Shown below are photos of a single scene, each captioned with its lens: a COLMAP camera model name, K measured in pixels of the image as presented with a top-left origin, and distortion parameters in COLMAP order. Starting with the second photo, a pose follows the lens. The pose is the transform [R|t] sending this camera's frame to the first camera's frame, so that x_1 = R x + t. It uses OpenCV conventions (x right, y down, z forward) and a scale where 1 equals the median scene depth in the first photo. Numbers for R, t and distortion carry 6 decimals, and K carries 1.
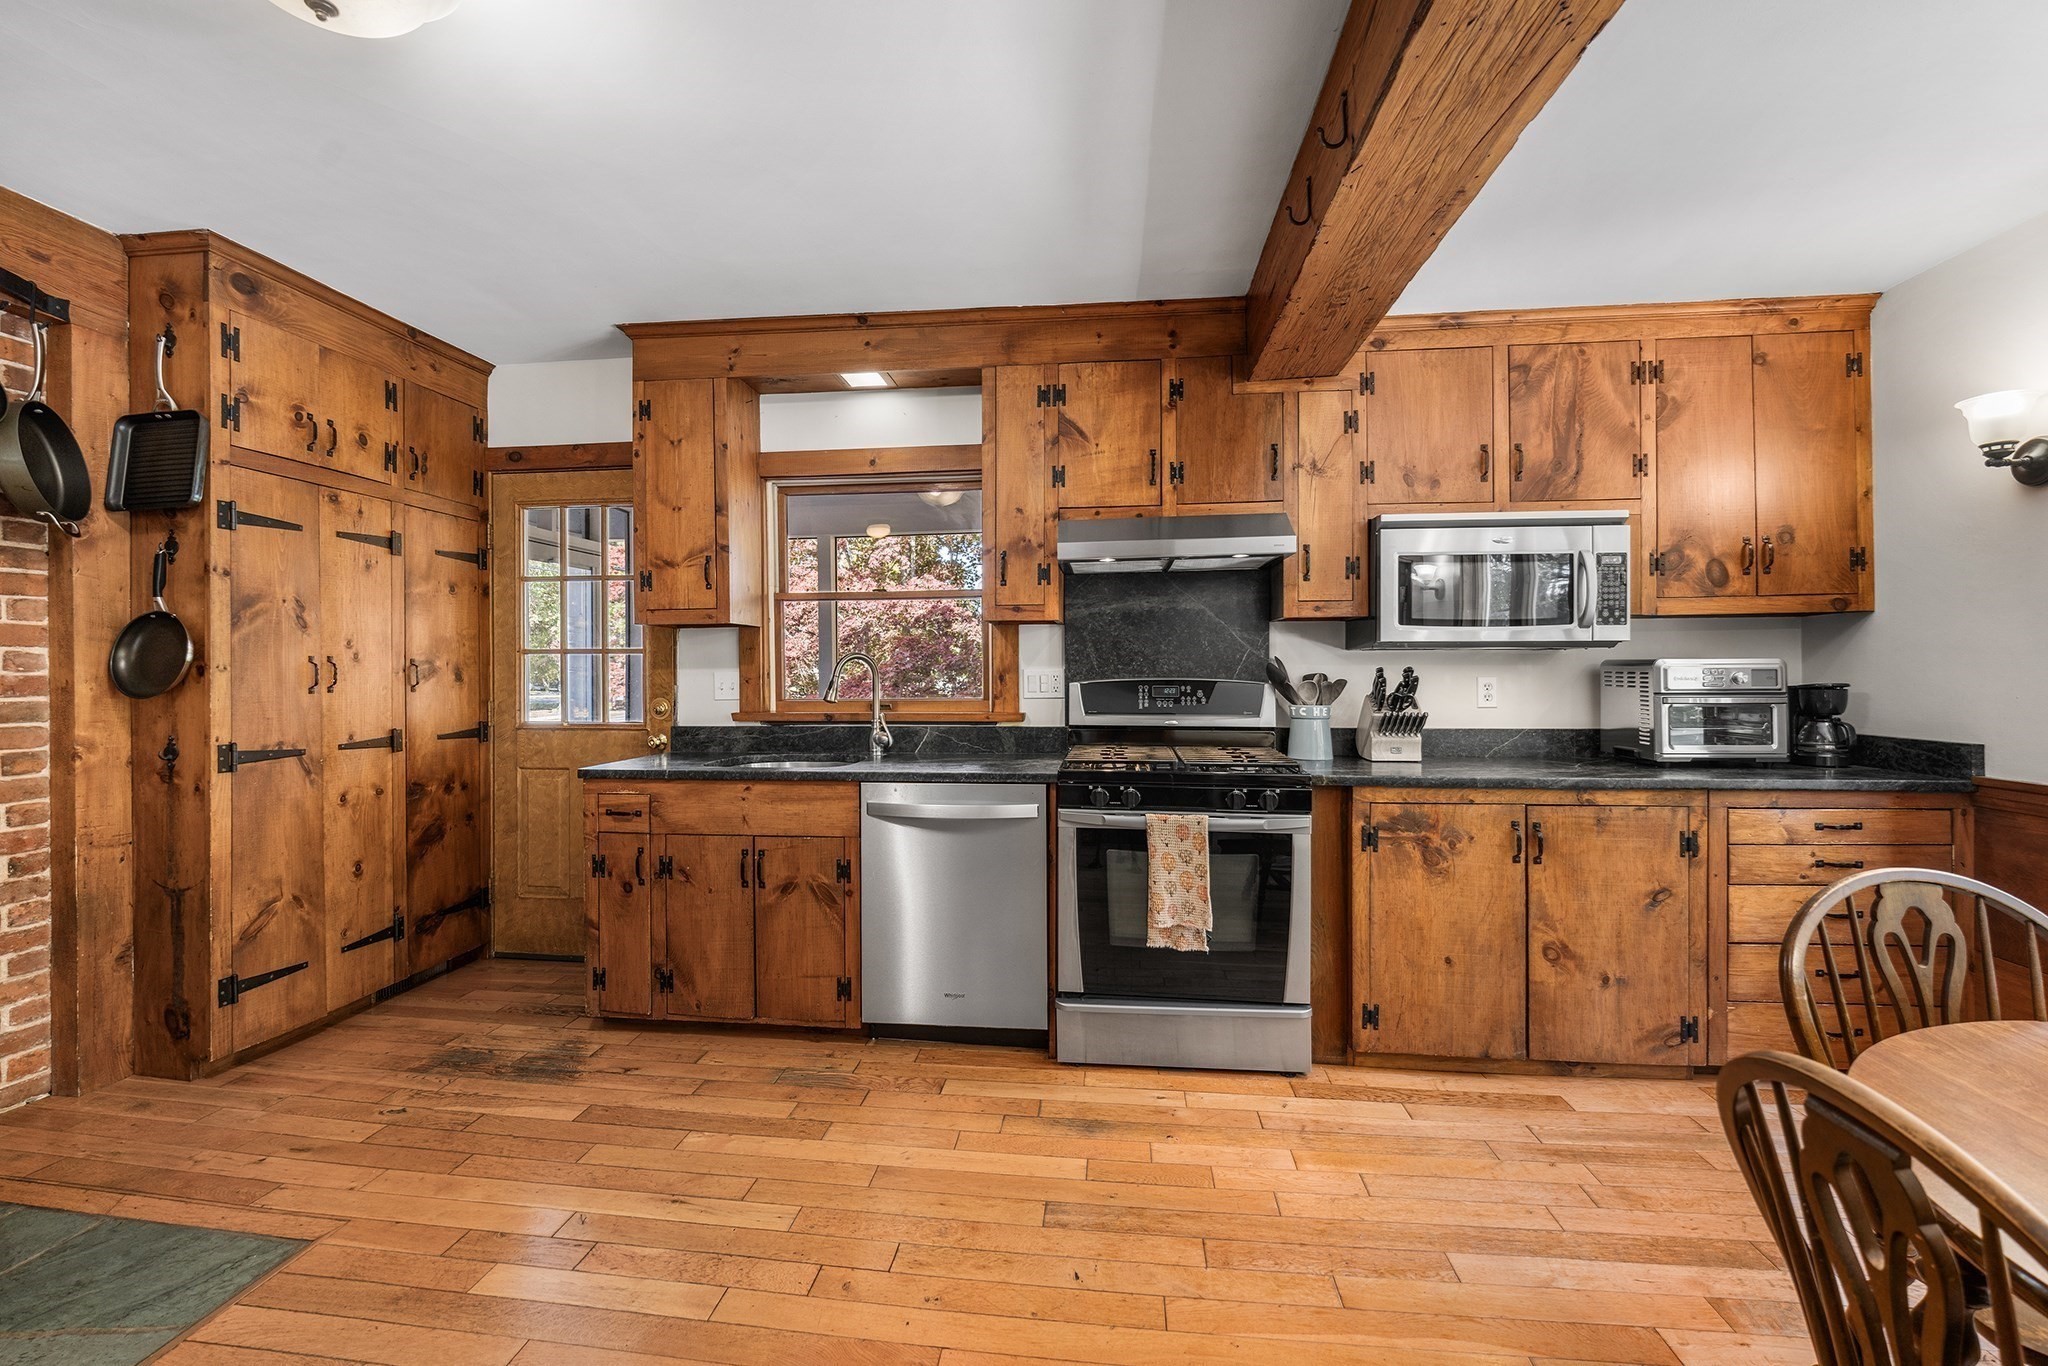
lens RADIAL K [[856.7, 0, 1010.9], [0, 856.7, 669.7], [0, 0, 1]] dist [-0.009230, 0.001692]
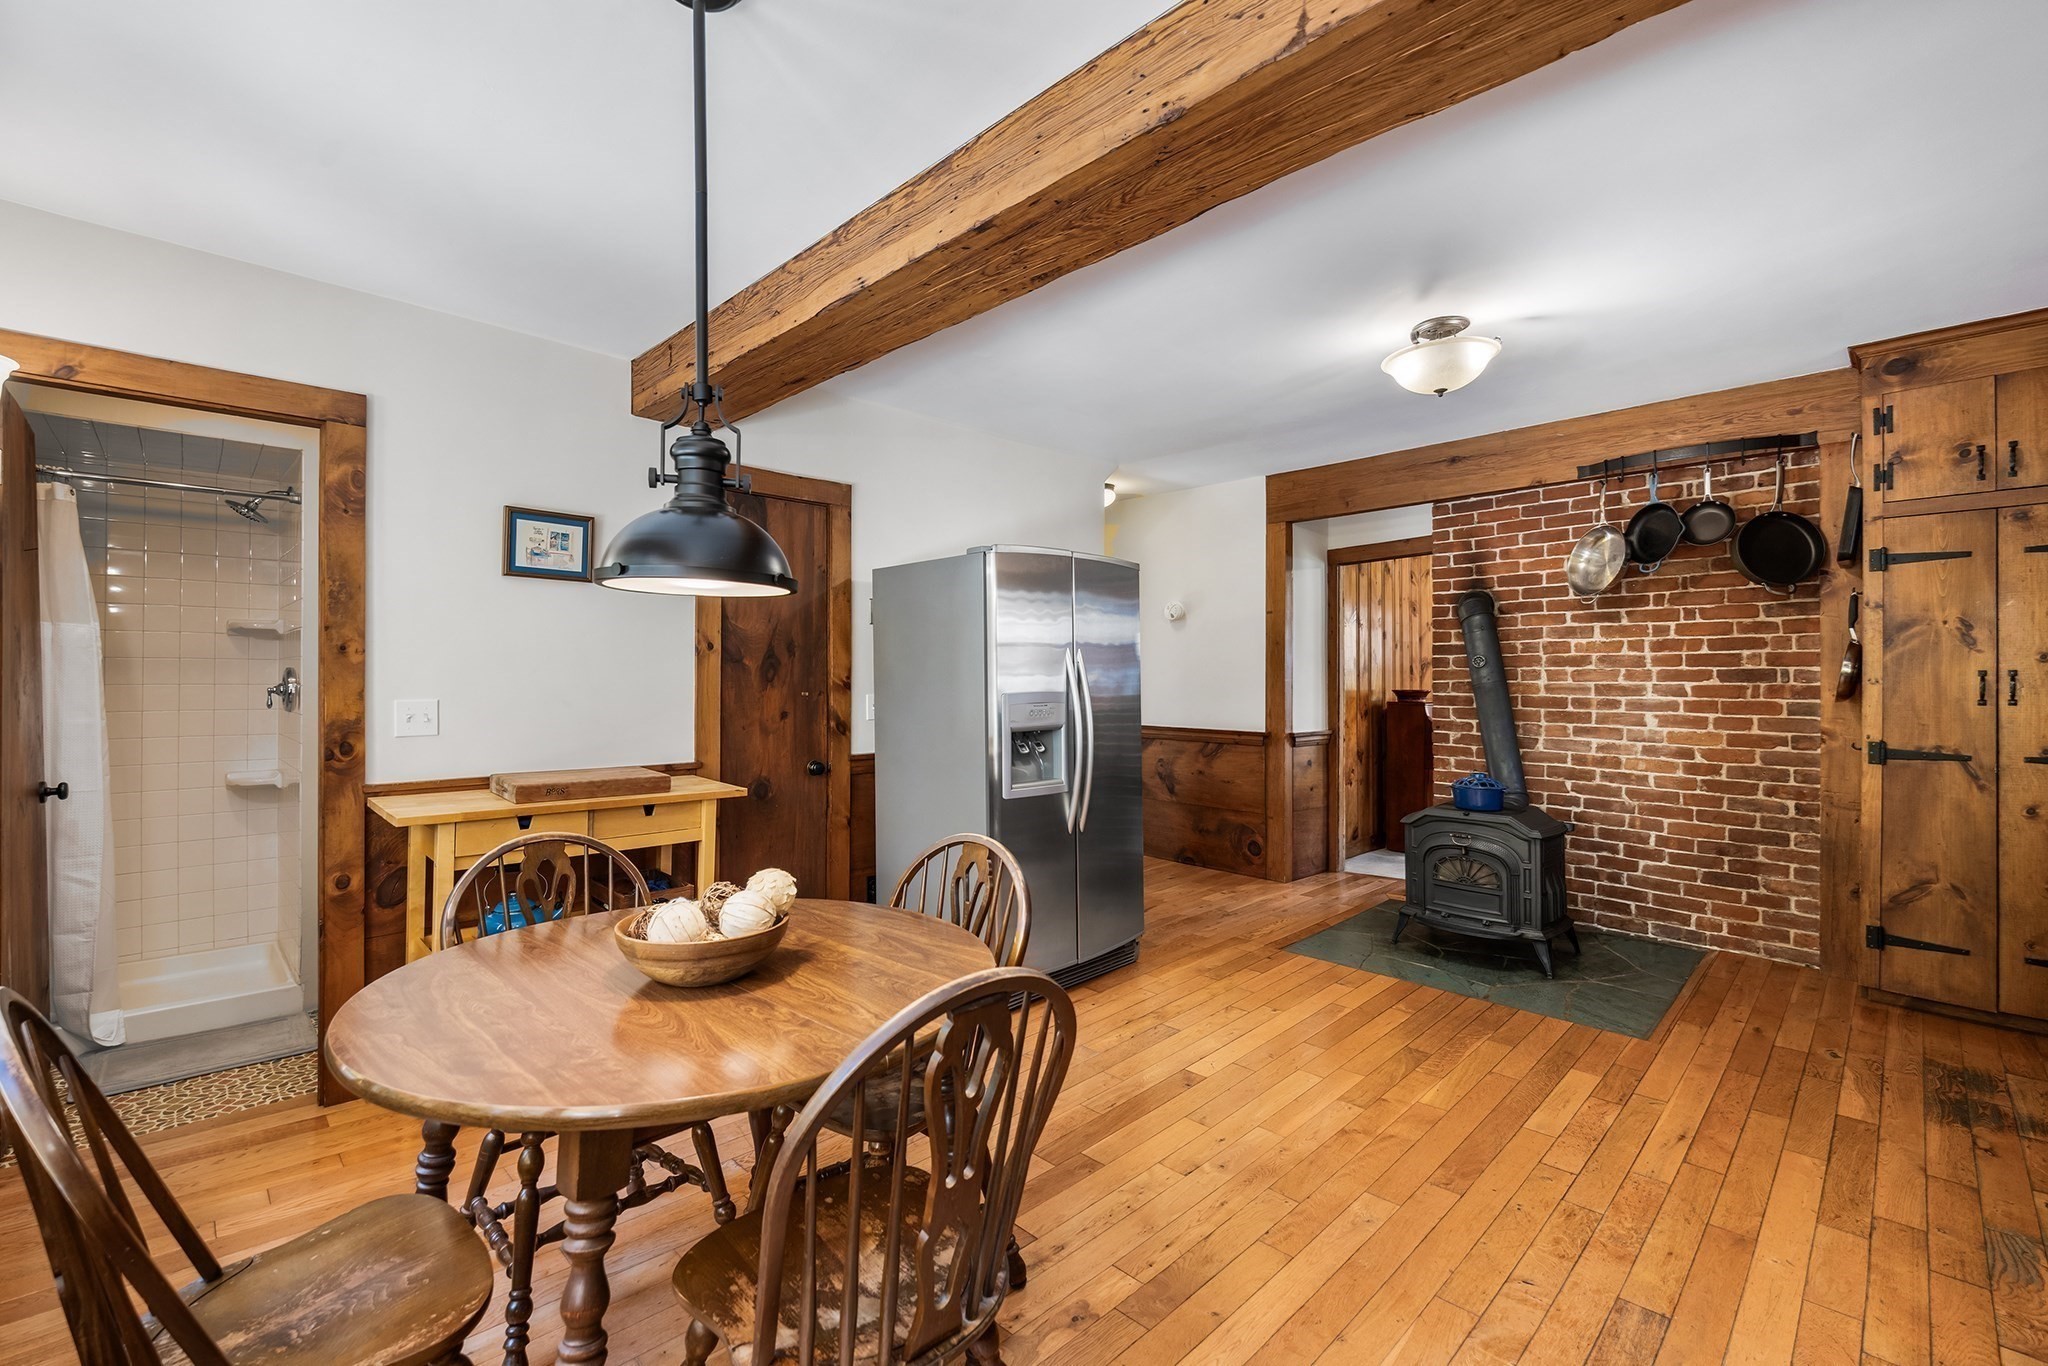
lens RADIAL K [[880.8, 0, 1008.0], [0, 880.8, 674.3], [0, 0, 1]] dist [-0.006417, -0.000541]
pose [[-0.633162, 0.001558, -0.774018, 0.904276], [0.001794, 0.999998, 0.000545, -0.015753], [0.774017, -0.001043, -0.633164, 0.831014]]
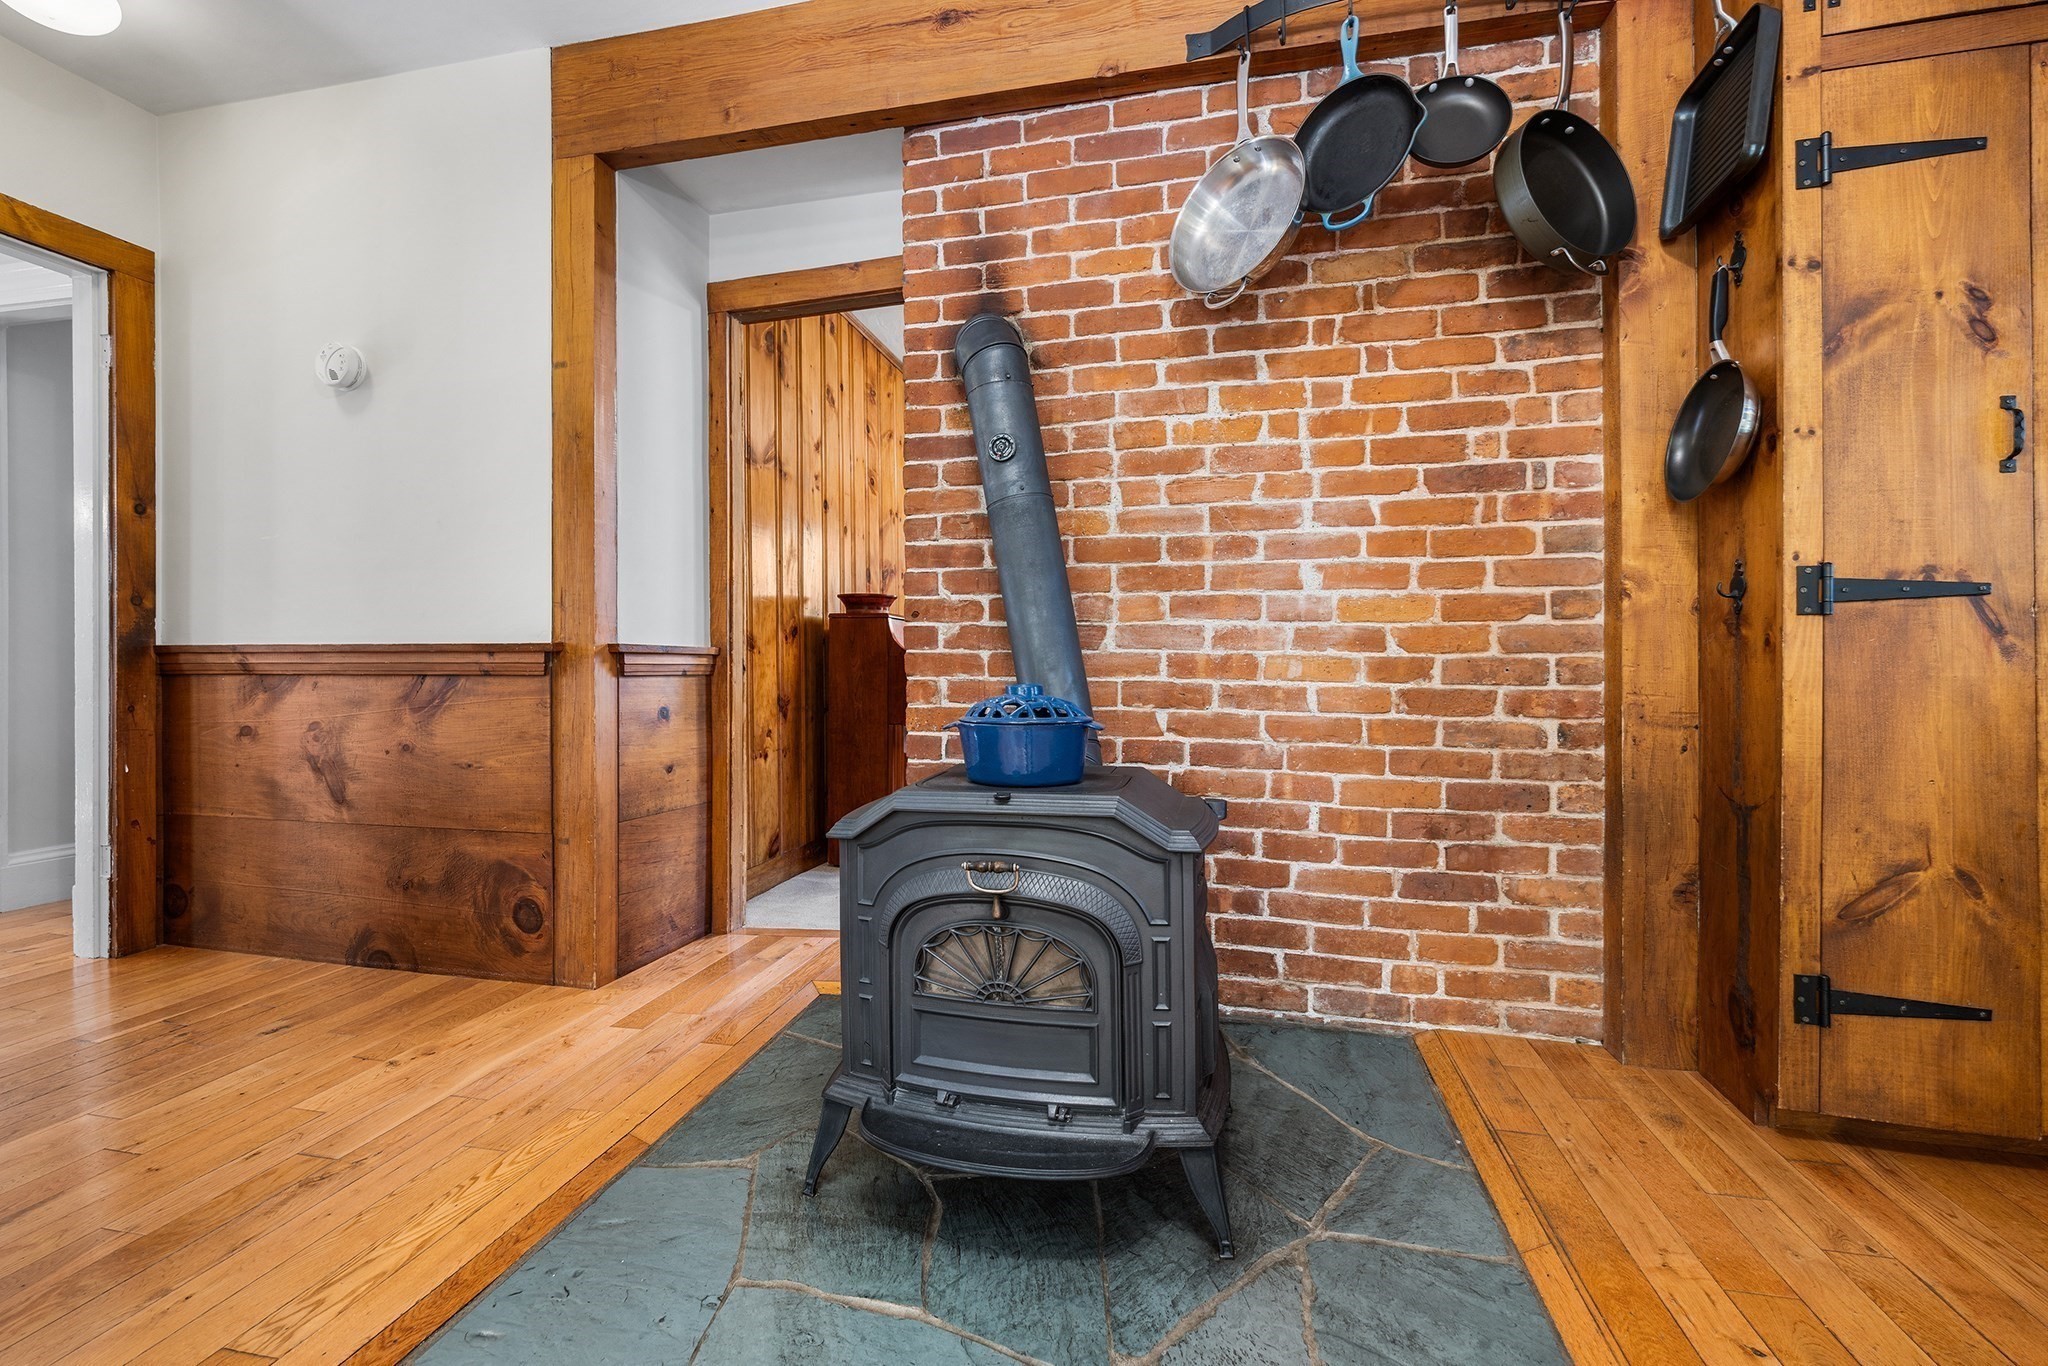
lens RADIAL K [[880.8, 0, 1015.9], [0, 880.8, 670.9], [0, 0, 1]] dist [-0.006417, -0.000541]
pose [[-0.097475, 0.006499, -0.995217, -0.291401], [0.003522, 0.999975, 0.006185, 0.153754], [0.995232, -0.002902, -0.097496, 0.532142]]
